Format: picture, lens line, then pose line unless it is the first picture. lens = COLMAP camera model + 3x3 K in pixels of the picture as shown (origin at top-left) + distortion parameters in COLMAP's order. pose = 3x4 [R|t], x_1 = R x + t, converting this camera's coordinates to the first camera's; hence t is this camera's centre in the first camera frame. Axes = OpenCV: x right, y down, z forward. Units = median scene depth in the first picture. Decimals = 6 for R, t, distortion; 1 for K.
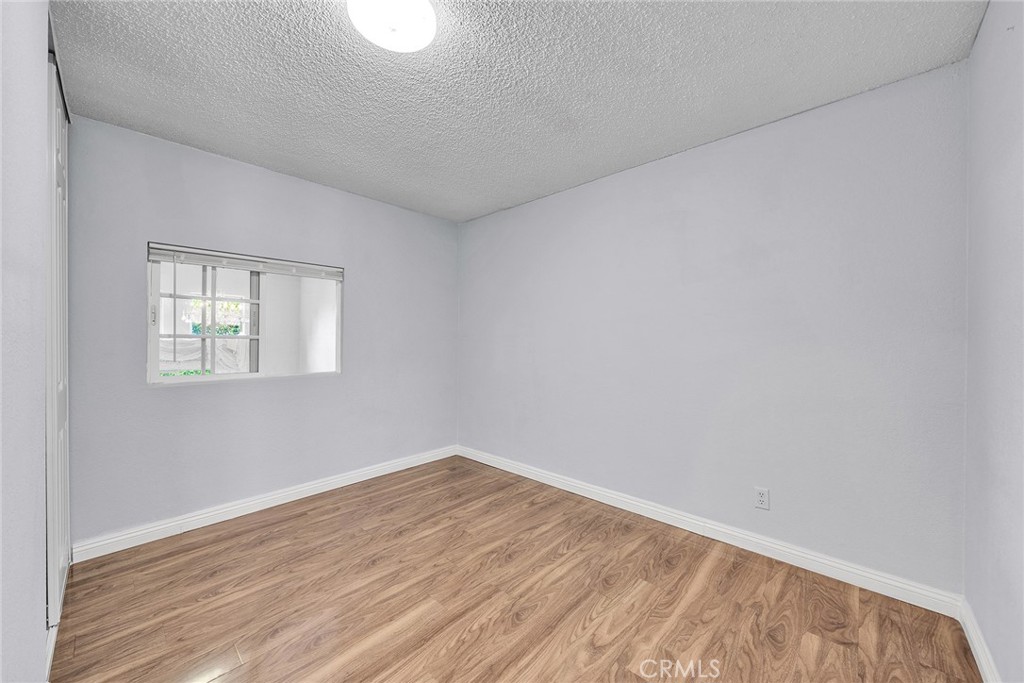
lens RADIAL K [[379.4, 0, 511.3], [0, 379.4, 336.9], [0, 0, 1]] dist [-0.002607, -0.000276]
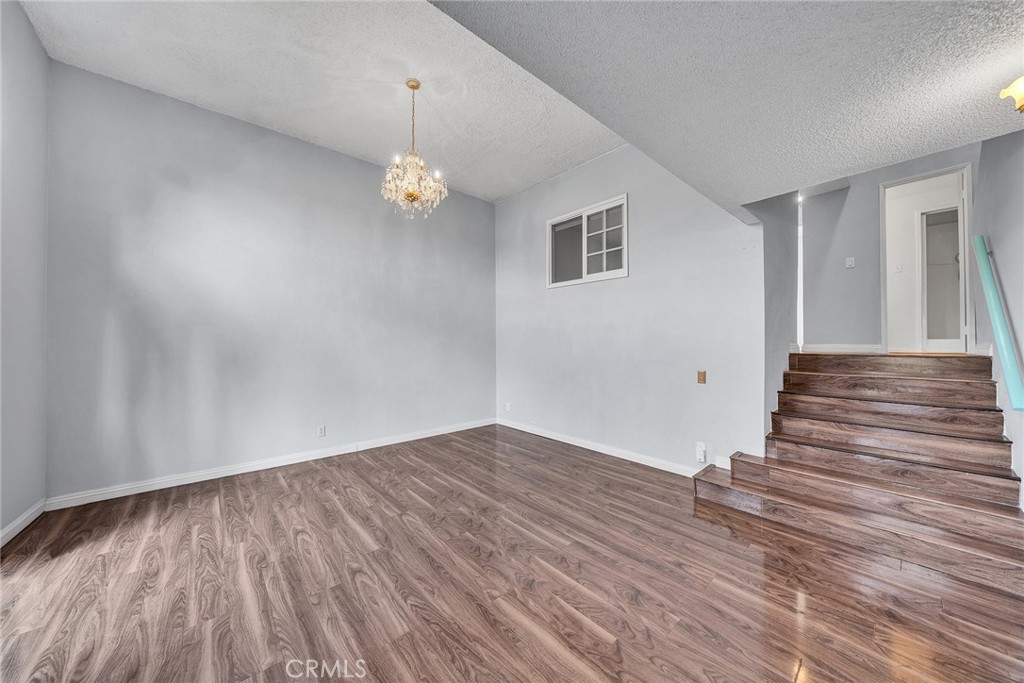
lens RADIAL K [[379.4, 0, 511.3], [0, 379.4, 336.9], [0, 0, 1]] dist [-0.002607, -0.000276]
pose [[-0.145503, -0.015513, -0.989236, 1.390274], [0.002089, 0.999870, -0.015987, -0.072134], [0.989356, -0.004393, -0.145452, 1.559923]]
